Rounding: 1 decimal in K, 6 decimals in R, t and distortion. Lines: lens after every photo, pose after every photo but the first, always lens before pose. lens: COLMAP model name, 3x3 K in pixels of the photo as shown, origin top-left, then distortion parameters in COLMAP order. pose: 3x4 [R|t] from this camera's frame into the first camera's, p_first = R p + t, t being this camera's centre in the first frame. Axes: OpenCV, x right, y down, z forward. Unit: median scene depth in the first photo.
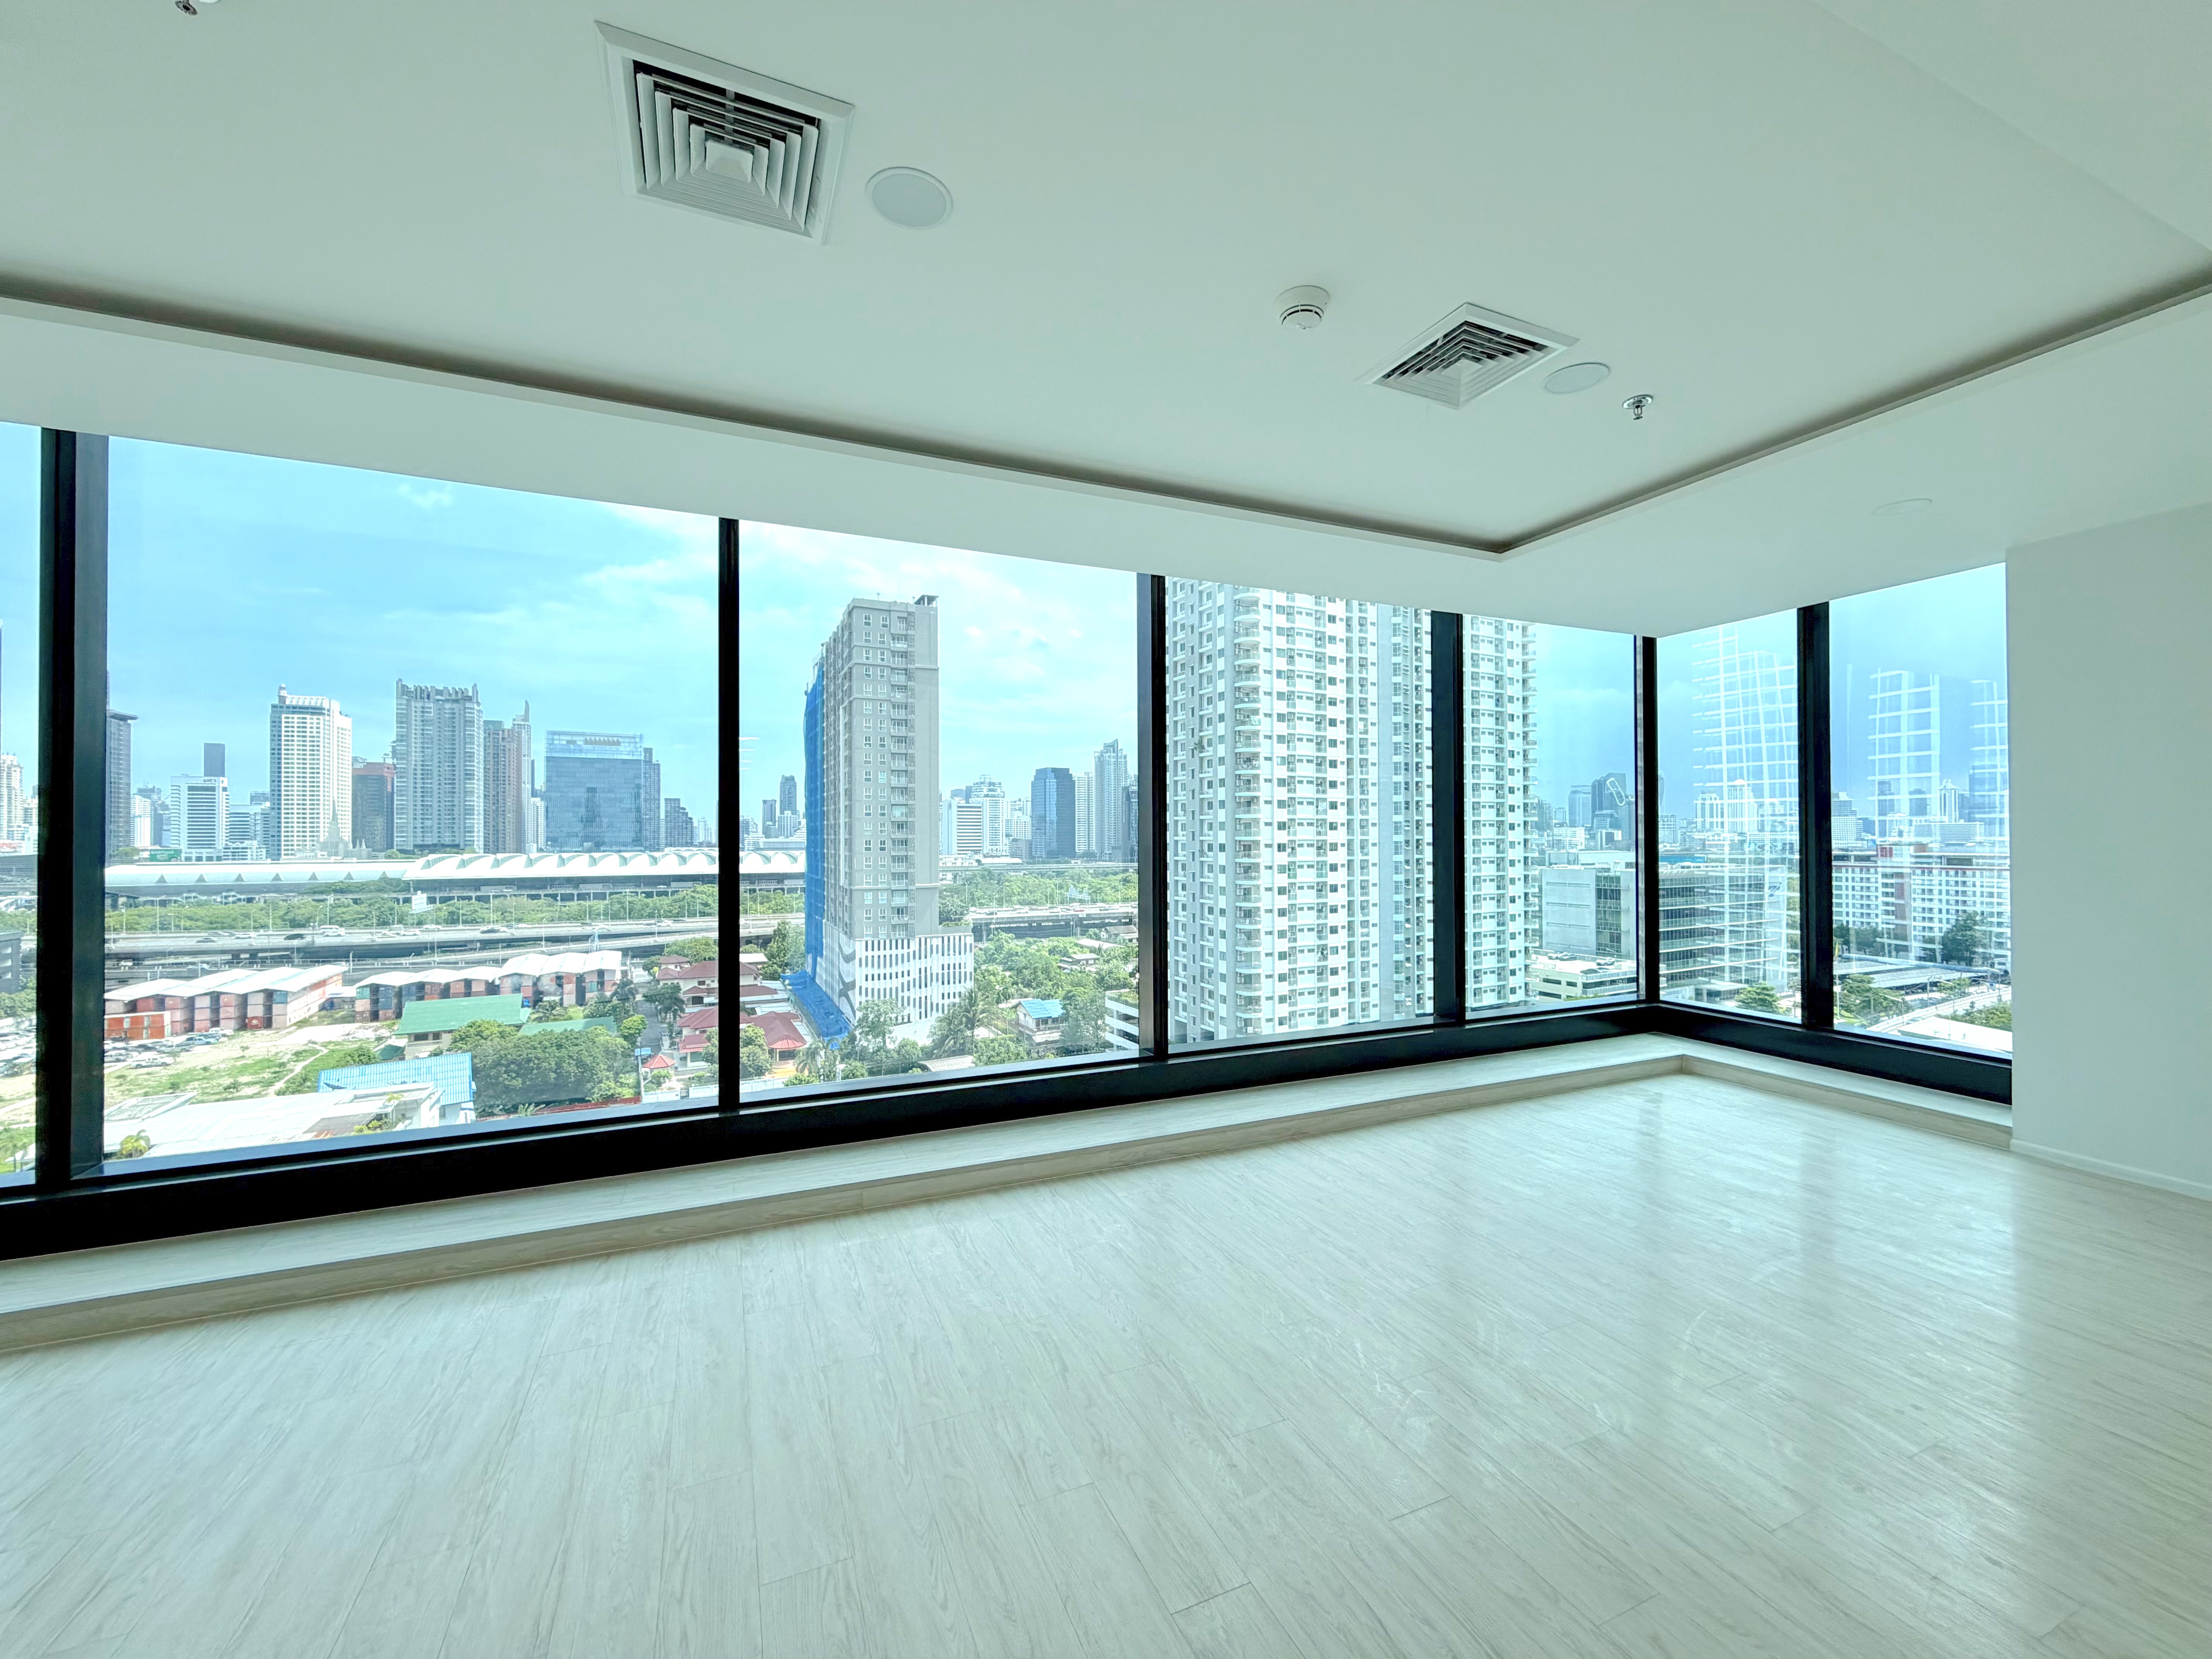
lens RADIAL K [[885.1, 0, 1104.0], [0, 885.1, 829.8], [0, 0, 1]] dist [0.000056, 0.000336]
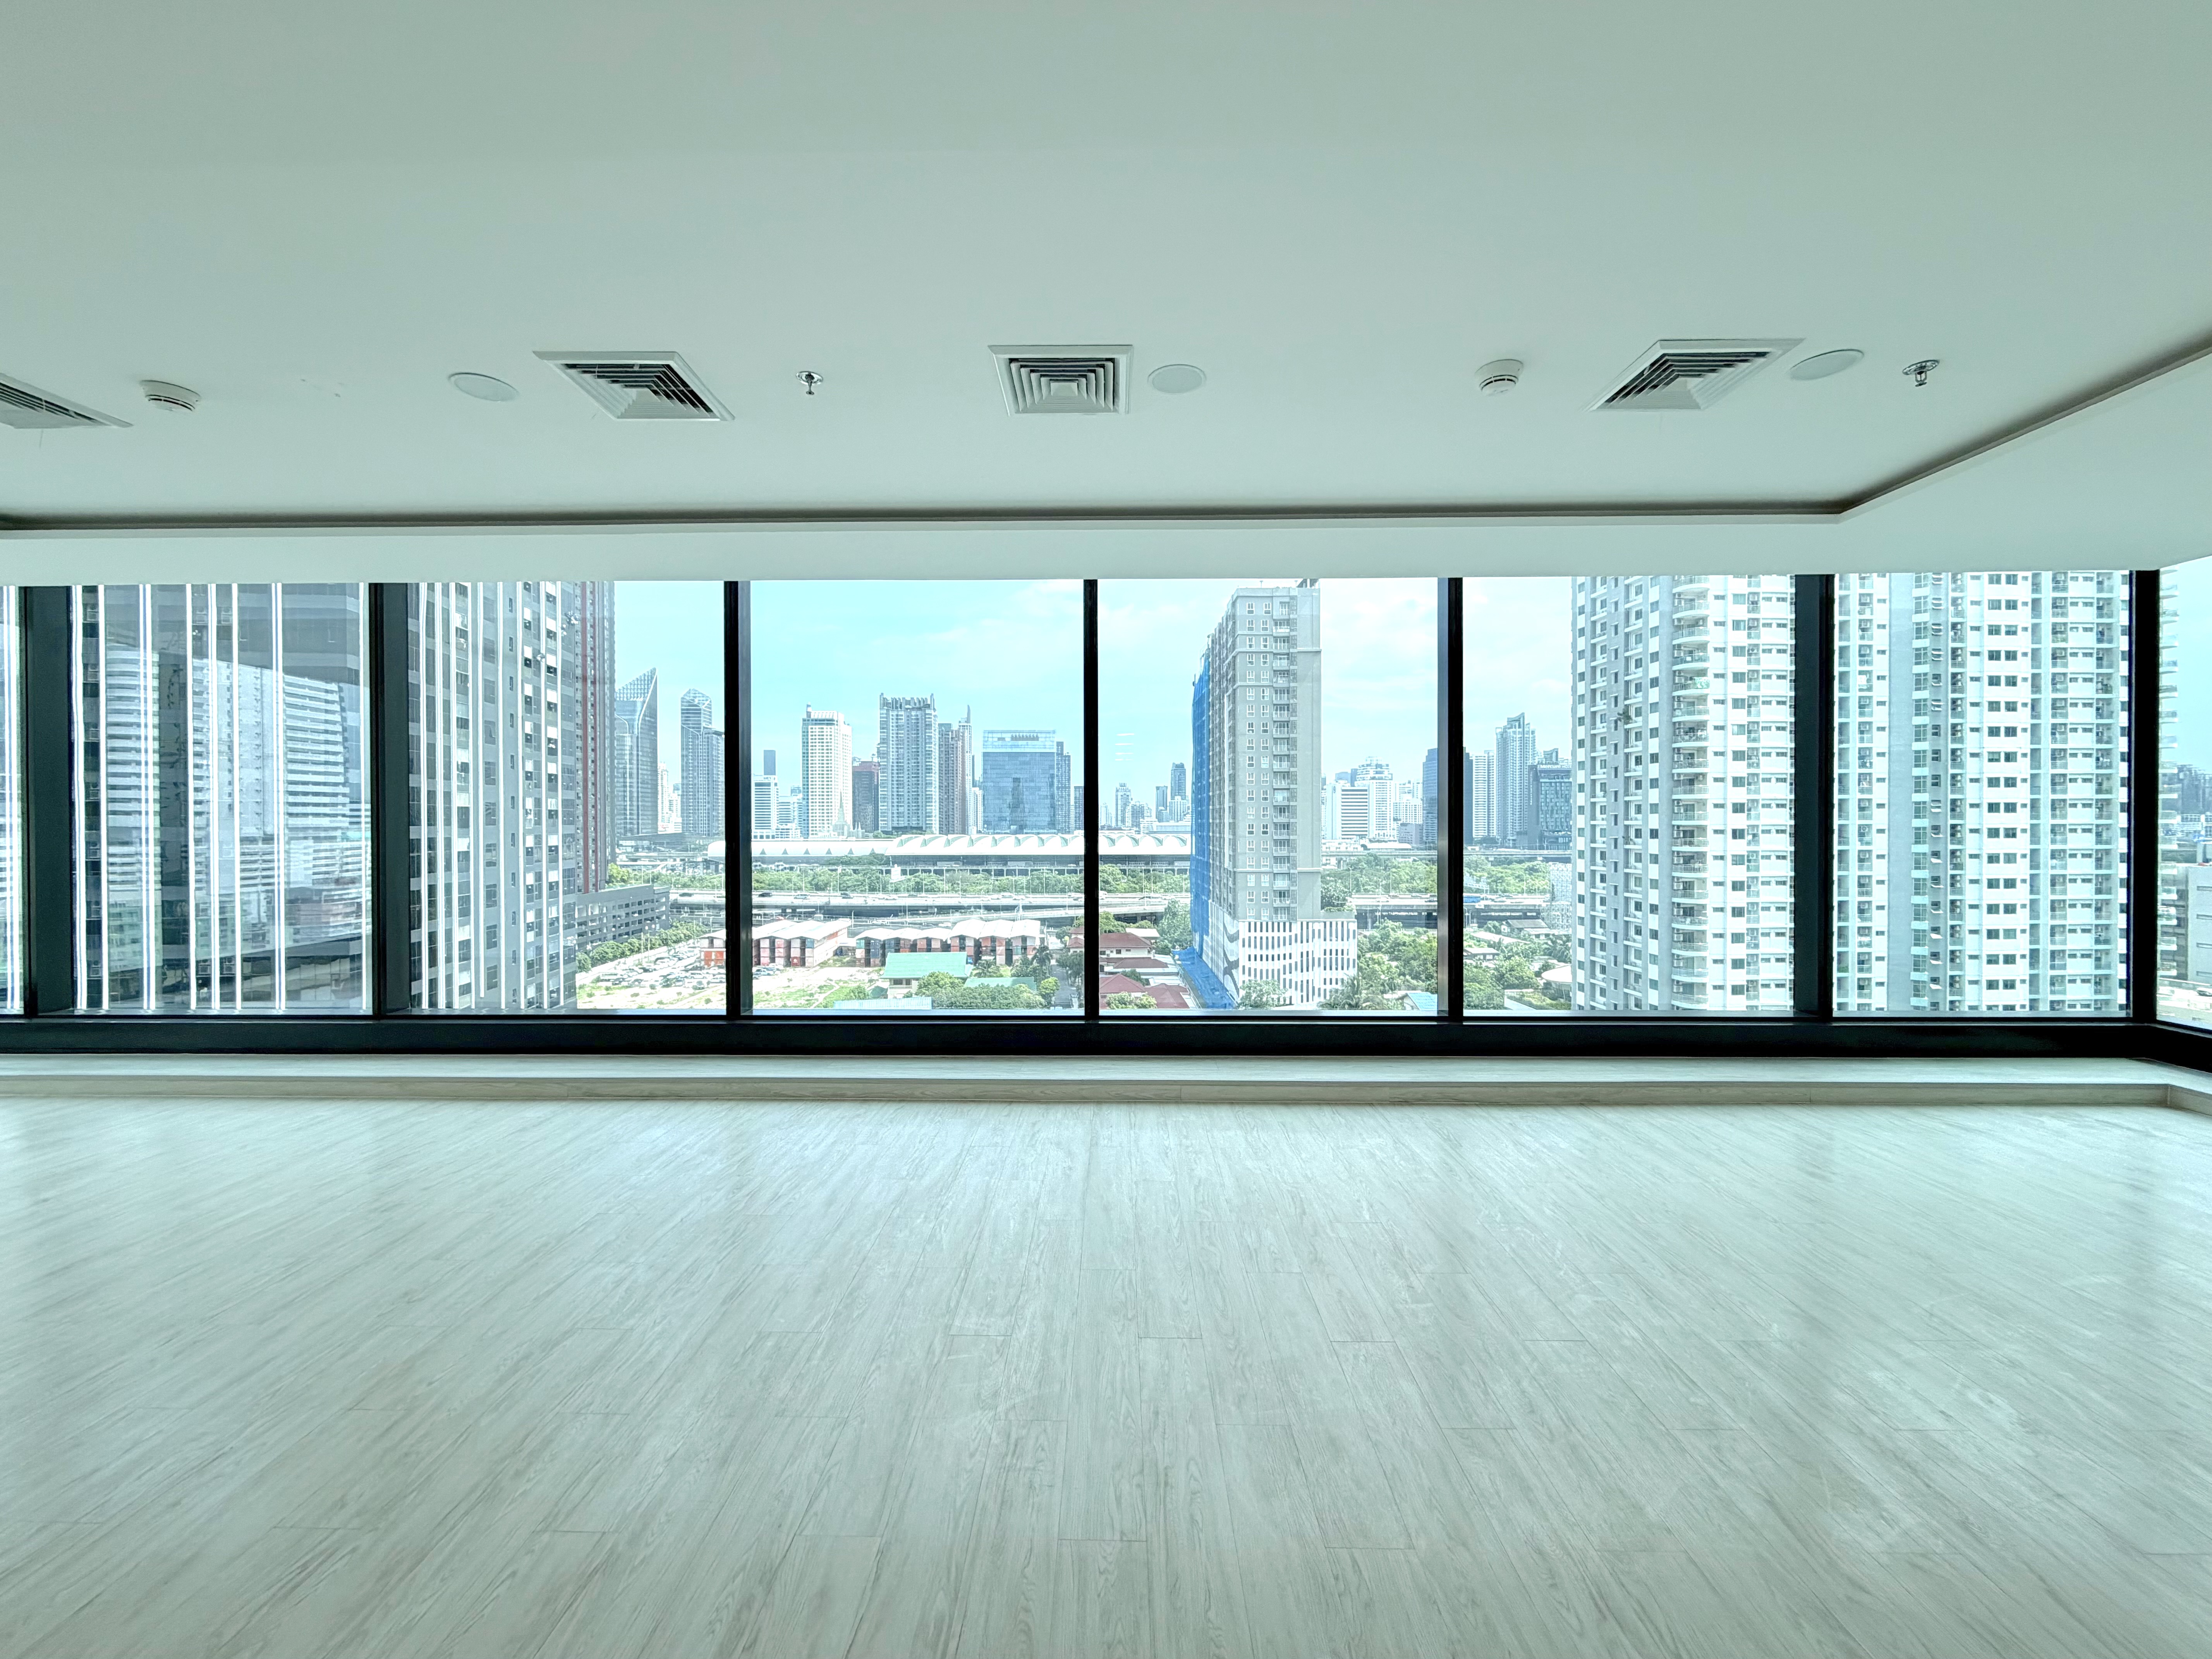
lens RADIAL K [[885.1, 0, 1101.6], [0, 885.1, 829.6], [0, 0, 1]] dist [0.000056, 0.000336]
pose [[0.909182, 0.004763, -0.416372, 0.100866], [0.002578, 0.999851, 0.017068, 0.003258], [0.416391, -0.016592, 0.909034, -0.143299]]
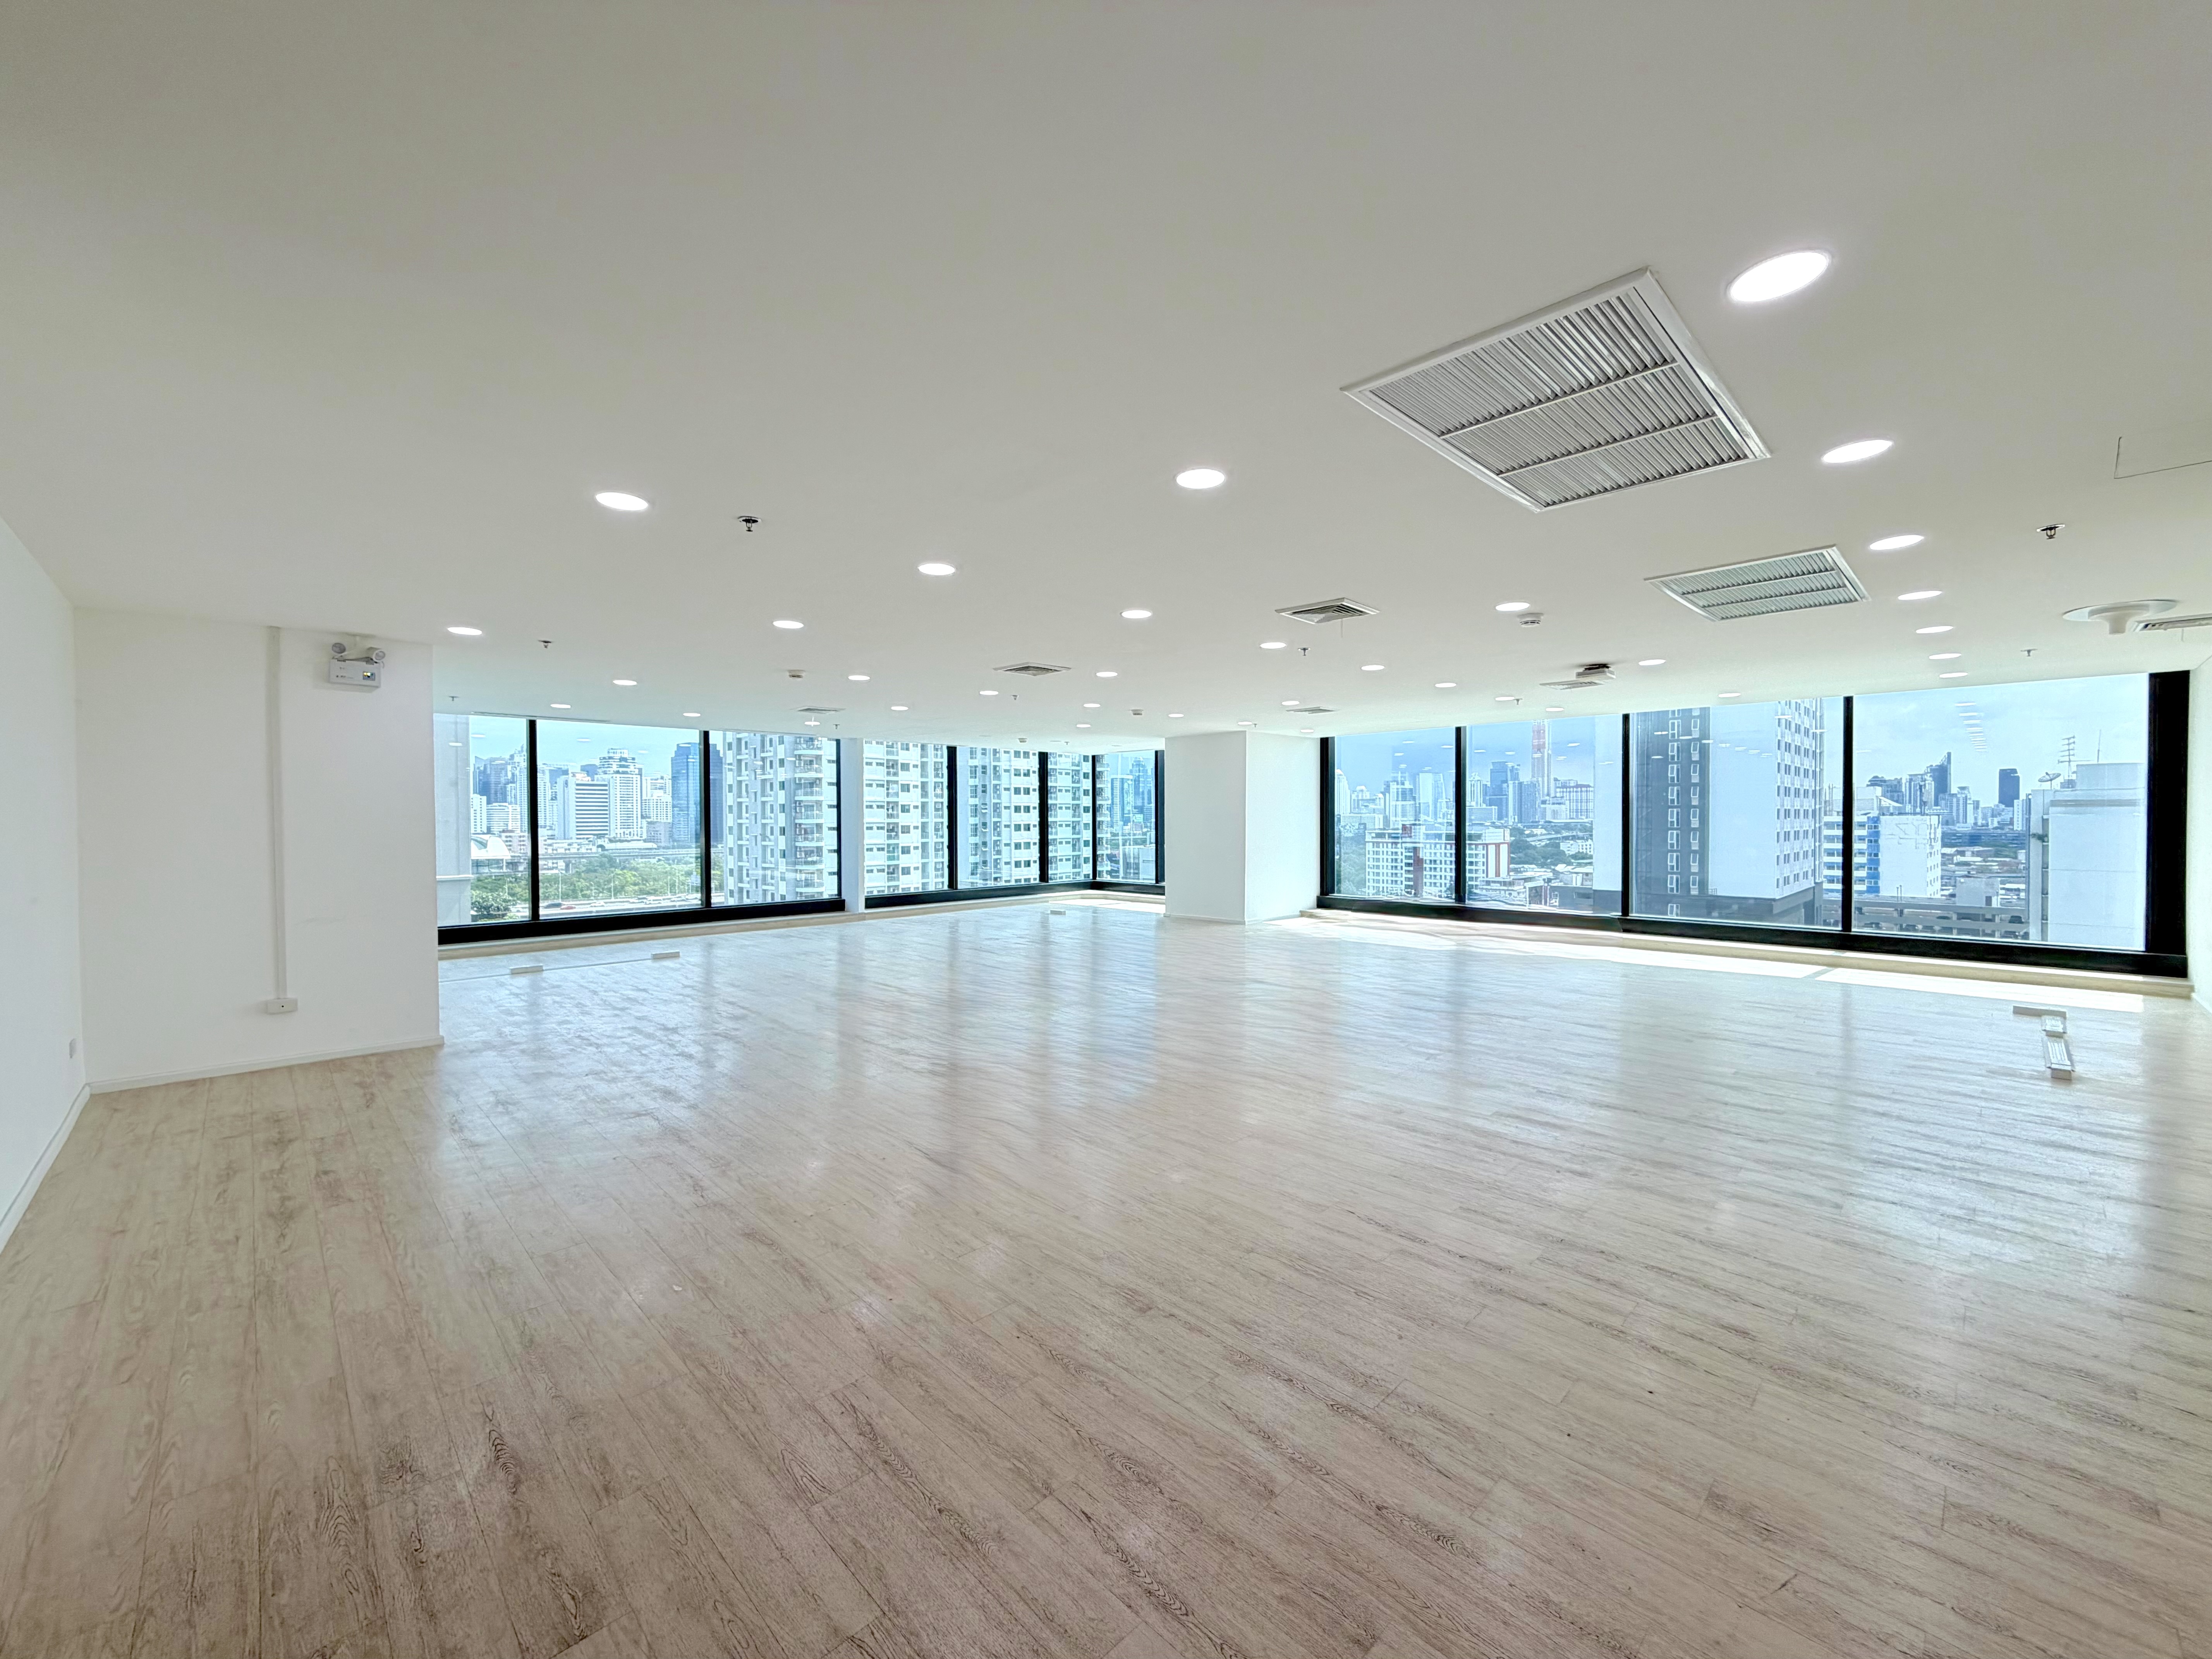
lens RADIAL K [[885.1, 0, 1109.7], [0, 885.1, 825.3], [0, 0, 1]] dist [0.000056, 0.000336]
pose [[0.935116, -0.003394, 0.354326, 3.701851], [-0.002085, 0.999884, 0.015081, -0.028785], [-0.354336, -0.014841, 0.935000, -0.507191]]
